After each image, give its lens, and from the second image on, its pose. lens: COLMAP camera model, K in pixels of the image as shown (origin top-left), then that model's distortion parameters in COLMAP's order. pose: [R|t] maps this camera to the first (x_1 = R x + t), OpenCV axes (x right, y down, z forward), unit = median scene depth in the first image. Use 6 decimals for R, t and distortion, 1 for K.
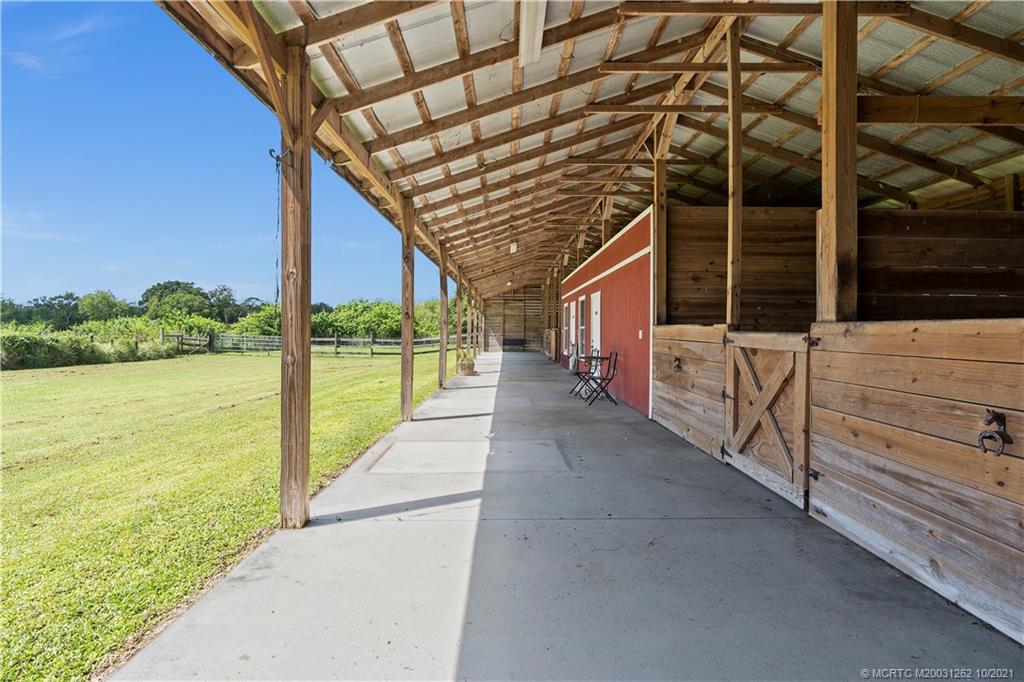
lens RADIAL K [[471.1, 0, 507.4], [0, 471.1, 324.9], [0, 0, 1]] dist [-0.005397, -0.000144]
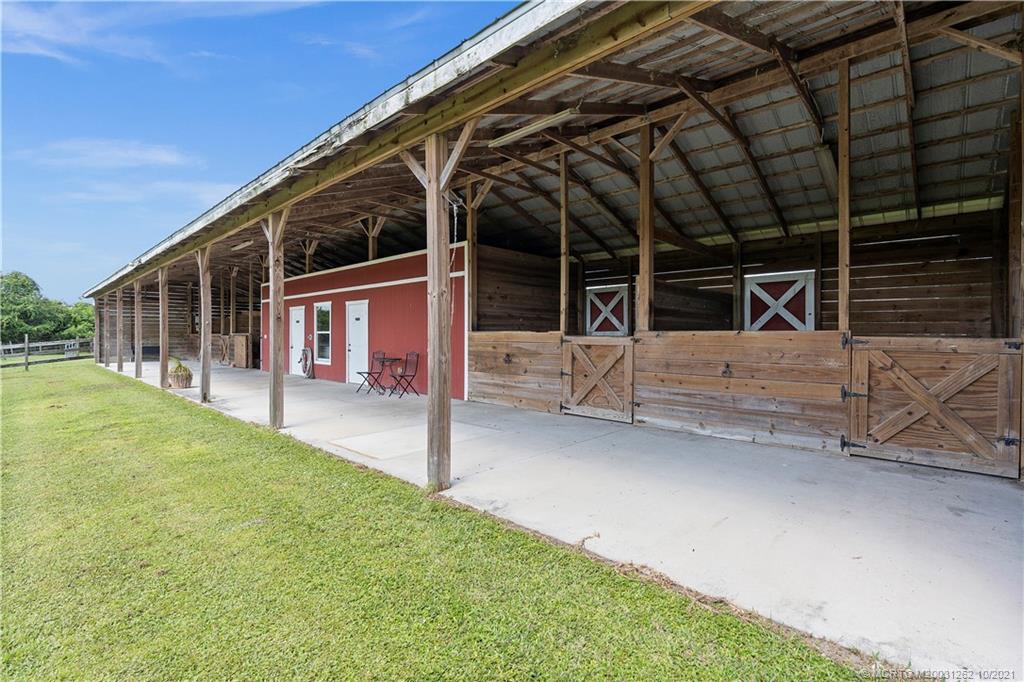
lens RADIAL K [[471.1, 0, 507.4], [0, 471.1, 339.1], [0, 0, 1]] dist [-0.005397, -0.000144]
pose [[0.688853, -0.009897, 0.724833, -1.227940], [-0.005590, 0.999805, 0.018964, -0.005519], [-0.724879, -0.017115, 0.688663, -0.008283]]
